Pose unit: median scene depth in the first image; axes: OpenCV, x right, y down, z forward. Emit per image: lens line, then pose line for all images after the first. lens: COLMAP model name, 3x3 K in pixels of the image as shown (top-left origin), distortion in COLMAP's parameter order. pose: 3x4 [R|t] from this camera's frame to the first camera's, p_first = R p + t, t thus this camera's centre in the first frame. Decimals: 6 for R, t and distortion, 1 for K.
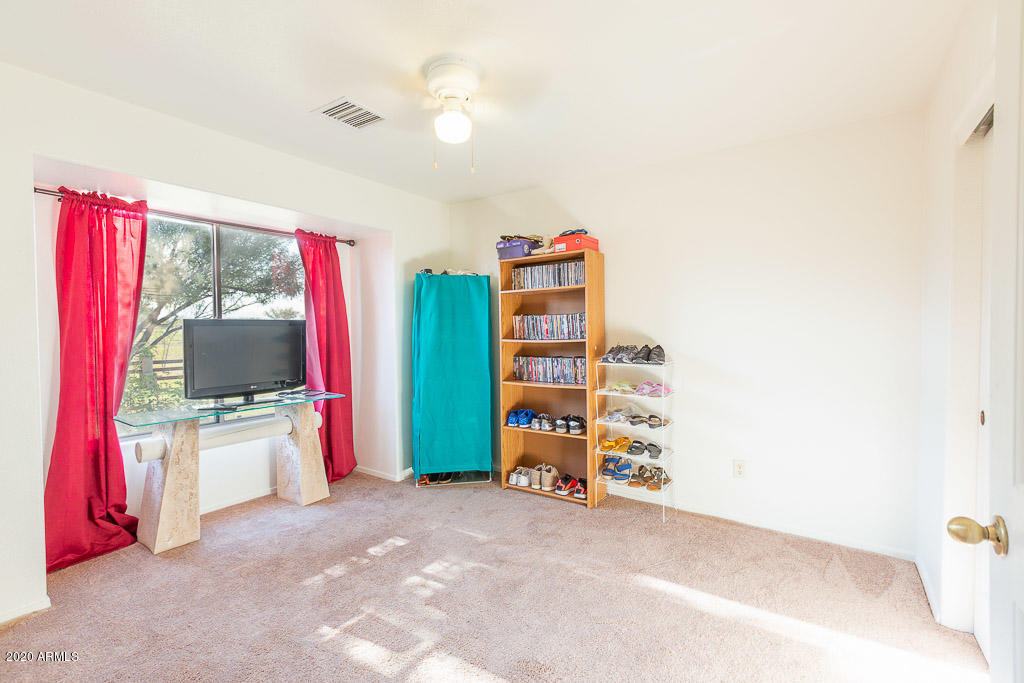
lens RADIAL K [[455.4, 0, 512.0], [0, 455.4, 341.5], [0, 0, 1]] dist [-0.000284, -0.000360]
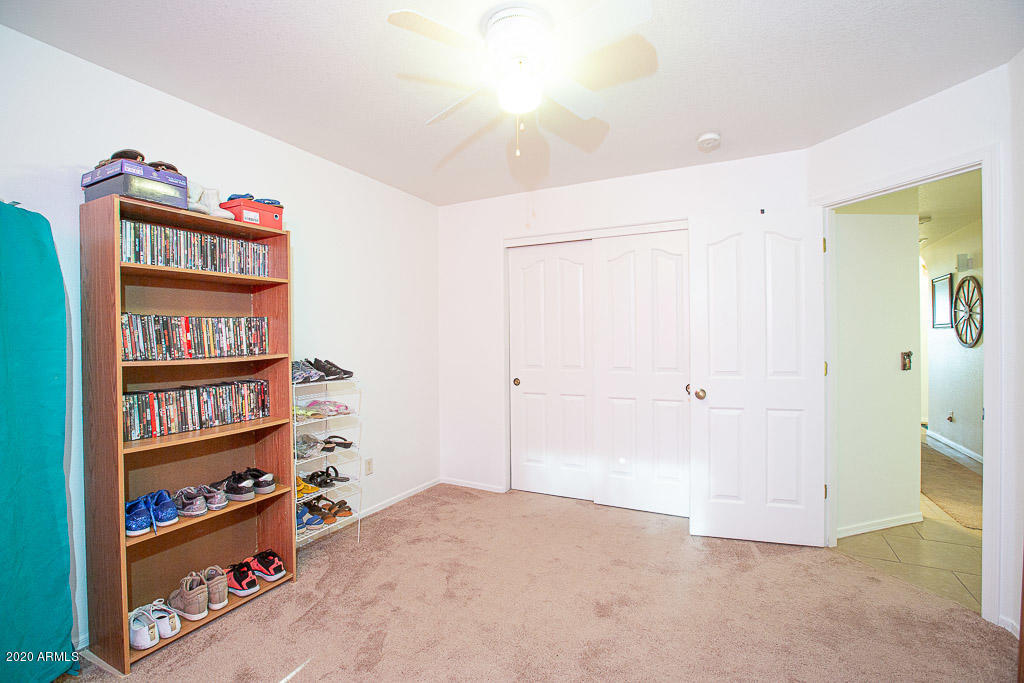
lens RADIAL K [[455.4, 0, 512.0], [0, 455.4, 341.5], [0, 0, 1]] dist [-0.000284, -0.000360]
pose [[-0.124399, 0.003093, 0.992228, -0.563093], [0.029731, 0.999558, 0.000612, -0.014363], [-0.991787, 0.029576, -0.124435, 0.671341]]
